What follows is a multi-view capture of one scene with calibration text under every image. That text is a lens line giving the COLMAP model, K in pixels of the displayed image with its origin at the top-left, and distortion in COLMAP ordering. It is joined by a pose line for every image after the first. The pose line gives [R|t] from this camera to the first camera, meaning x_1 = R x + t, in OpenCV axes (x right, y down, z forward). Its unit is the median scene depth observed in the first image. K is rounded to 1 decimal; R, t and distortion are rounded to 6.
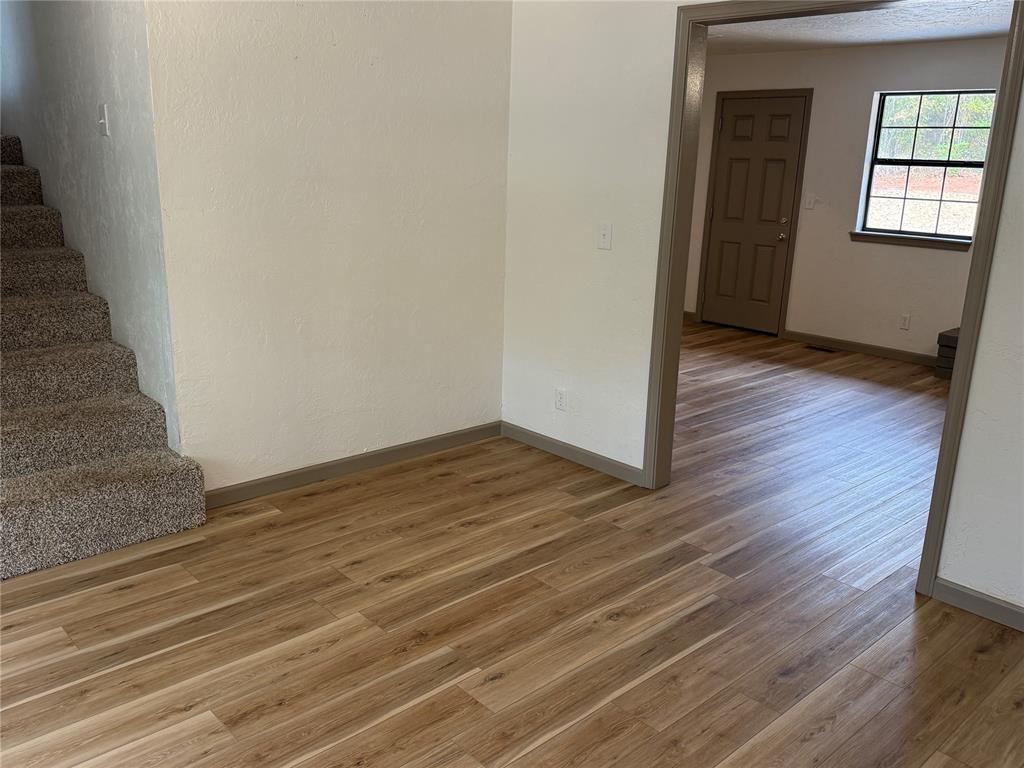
lens RADIAL K [[859.0, 0, 512.0], [0, 859.0, 384.0], [0, 0, 1]] dist [0.086849, -0.146633]
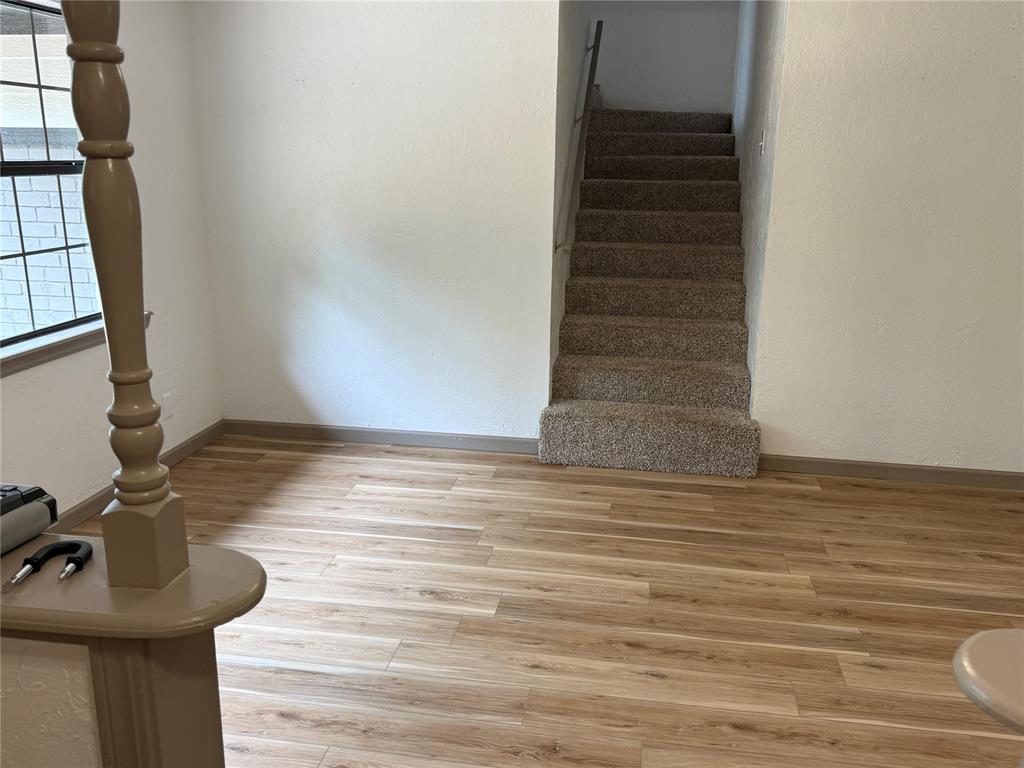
lens RADIAL K [[859.0, 0, 512.0], [0, 859.0, 384.0], [0, 0, 1]] dist [0.086849, -0.146633]
pose [[0.612638, 0.187603, -0.767776, 0.422638], [-0.202408, 0.976266, 0.077038, 0.012152], [0.764006, 0.108208, 0.636071, -0.040668]]
